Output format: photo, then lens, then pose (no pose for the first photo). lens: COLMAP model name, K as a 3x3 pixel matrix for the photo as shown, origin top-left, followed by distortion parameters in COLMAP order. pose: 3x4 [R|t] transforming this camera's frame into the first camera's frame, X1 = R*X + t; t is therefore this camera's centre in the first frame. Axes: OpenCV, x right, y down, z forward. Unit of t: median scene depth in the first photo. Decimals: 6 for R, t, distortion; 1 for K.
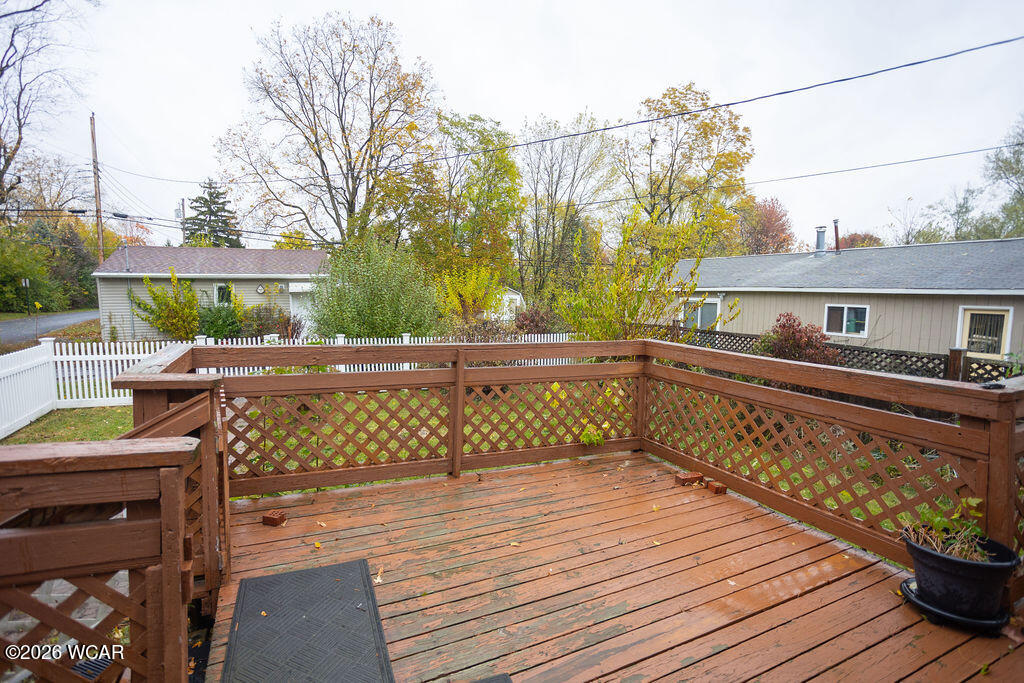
lens RADIAL K [[469.1, 0, 512.0], [0, 469.1, 341.5], [0, 0, 1]] dist [-0.057620, 0.021542]
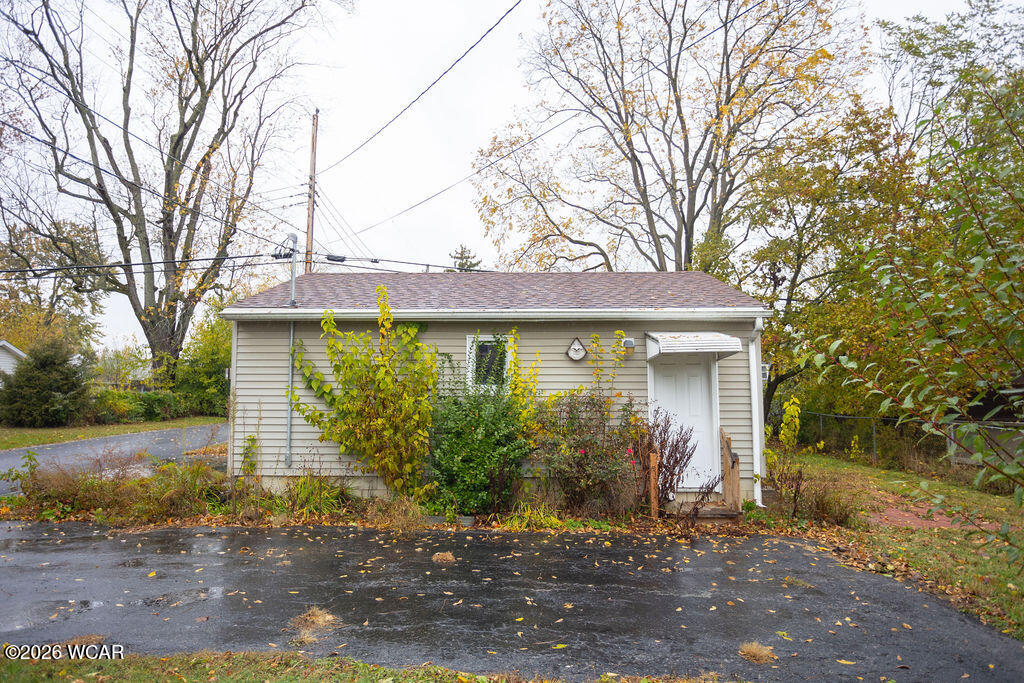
lens RADIAL K [[703.6, 0, 512.0], [0, 703.6, 341.5], [0, 0, 1]] dist [0.000615, -0.000290]
pose [[0.880296, -0.036329, -0.473033, -0.313024], [-0.055861, 0.982192, -0.179386, -0.013427], [0.471125, 0.184336, 0.862590, 0.469310]]
